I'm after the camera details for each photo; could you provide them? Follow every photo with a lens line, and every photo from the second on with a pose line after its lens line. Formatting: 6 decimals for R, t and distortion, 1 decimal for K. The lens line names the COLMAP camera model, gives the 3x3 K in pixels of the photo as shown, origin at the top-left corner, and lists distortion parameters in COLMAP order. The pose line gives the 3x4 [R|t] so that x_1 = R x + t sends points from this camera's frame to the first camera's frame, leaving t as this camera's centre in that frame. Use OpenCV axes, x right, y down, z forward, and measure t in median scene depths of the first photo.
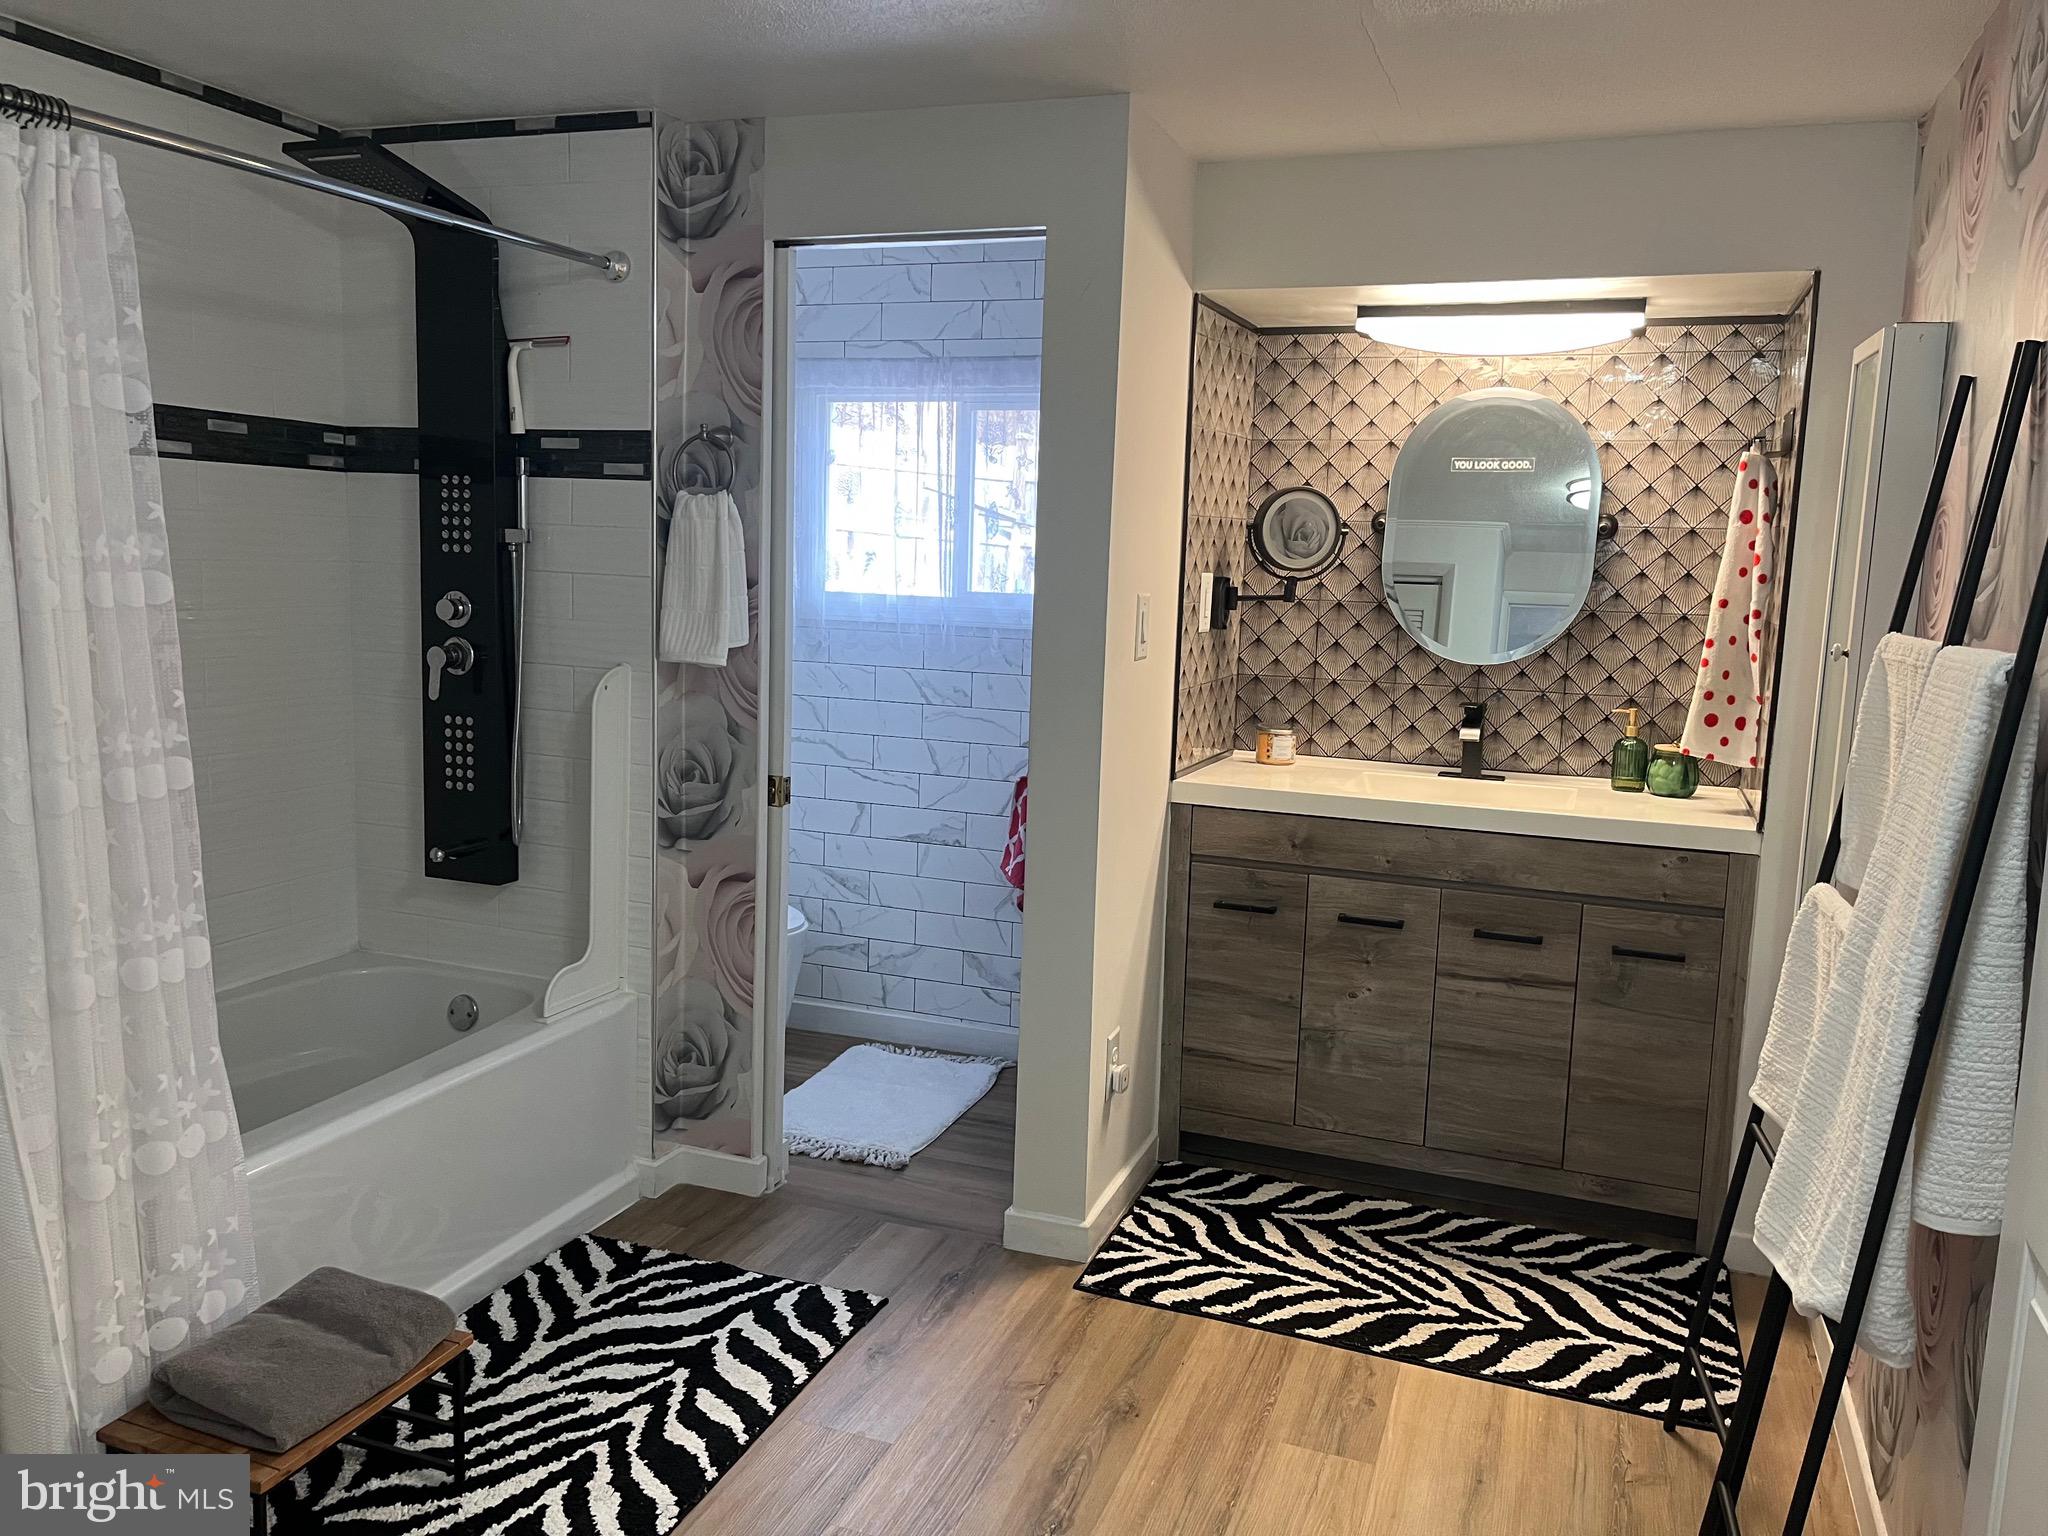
lens RADIAL K [[1545.7, 0, 1028.6], [0, 1545.7, 768.1], [0, 0, 1]] dist [0.042044, -0.022641]
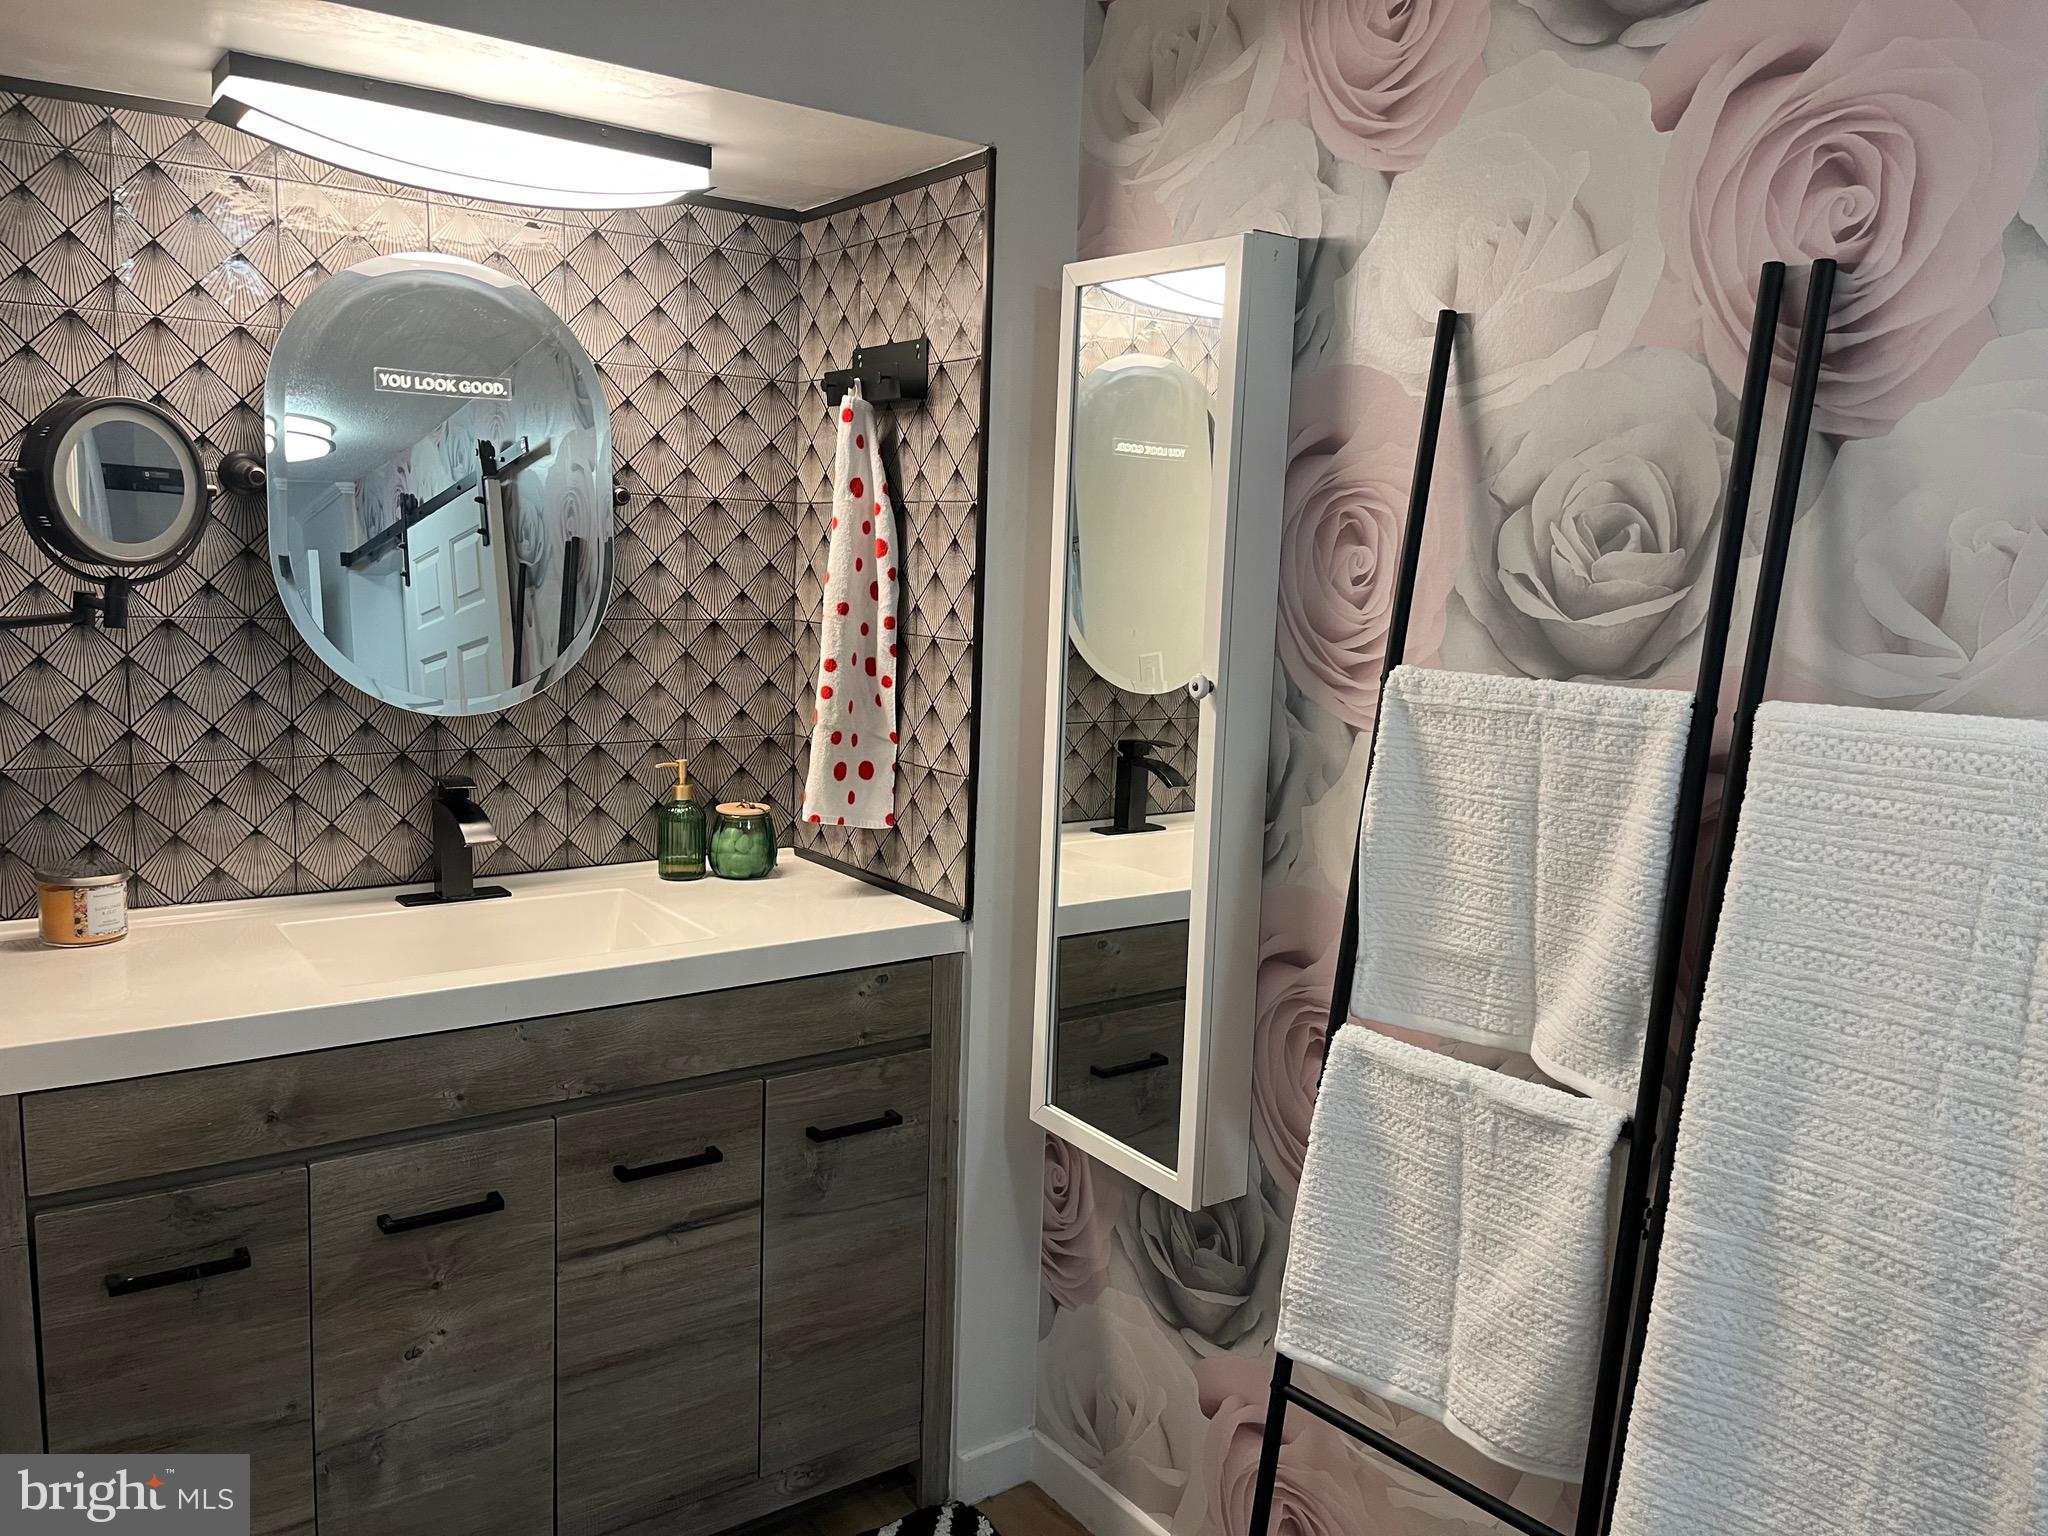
lens RADIAL K [[1545.7, 0, 1012.8], [0, 1545.7, 761.9], [0, 0, 1]] dist [0.042044, -0.022641]
pose [[0.568413, -0.124252, 0.813307, -0.089116], [0.101983, 0.991547, 0.080207, -0.080156], [-0.816398, 0.037352, 0.576280, 0.501914]]
